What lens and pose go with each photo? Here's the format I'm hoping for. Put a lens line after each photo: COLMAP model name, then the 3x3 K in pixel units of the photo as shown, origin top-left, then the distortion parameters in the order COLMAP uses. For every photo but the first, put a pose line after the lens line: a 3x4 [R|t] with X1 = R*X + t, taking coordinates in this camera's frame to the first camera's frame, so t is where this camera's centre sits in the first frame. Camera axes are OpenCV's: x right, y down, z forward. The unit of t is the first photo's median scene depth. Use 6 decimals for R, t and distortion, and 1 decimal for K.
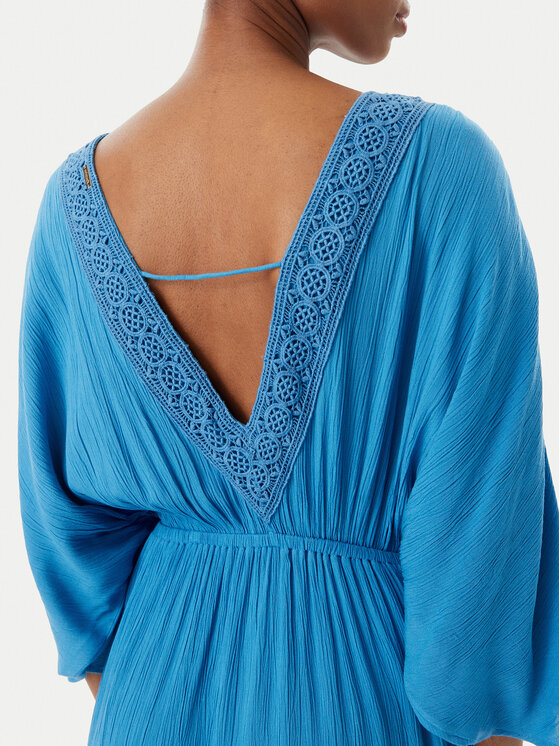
lens RADIAL K [[1035.7, 0, 280.0], [0, 1035.7, 373.0], [0, 0, 1]] dist [0.007042, 0.009389]
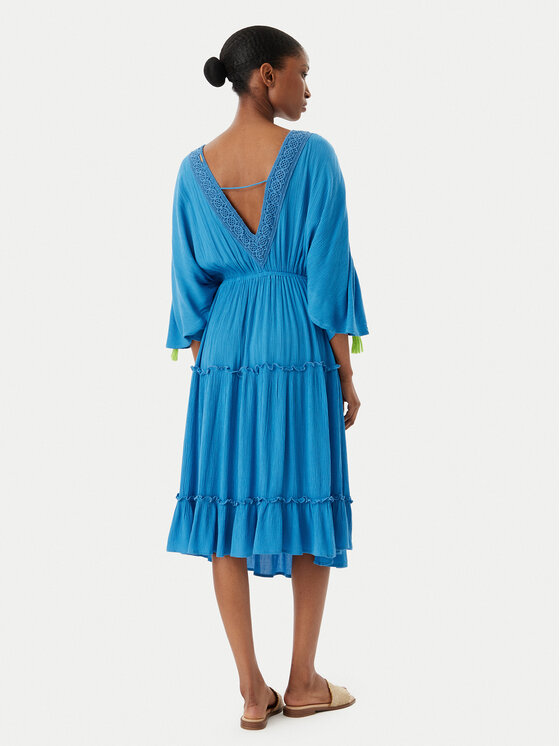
lens RADIAL K [[1042.5, 0, 280.0], [0, 1042.5, 373.0], [0, 0, 1]] dist [0.003988, -0.008784]
pose [[0.999409, -0.019229, 0.028492, -0.056699], [0.021007, 0.997761, -0.063494, 0.660199], [-0.027208, 0.064055, 0.997575, -2.090898]]
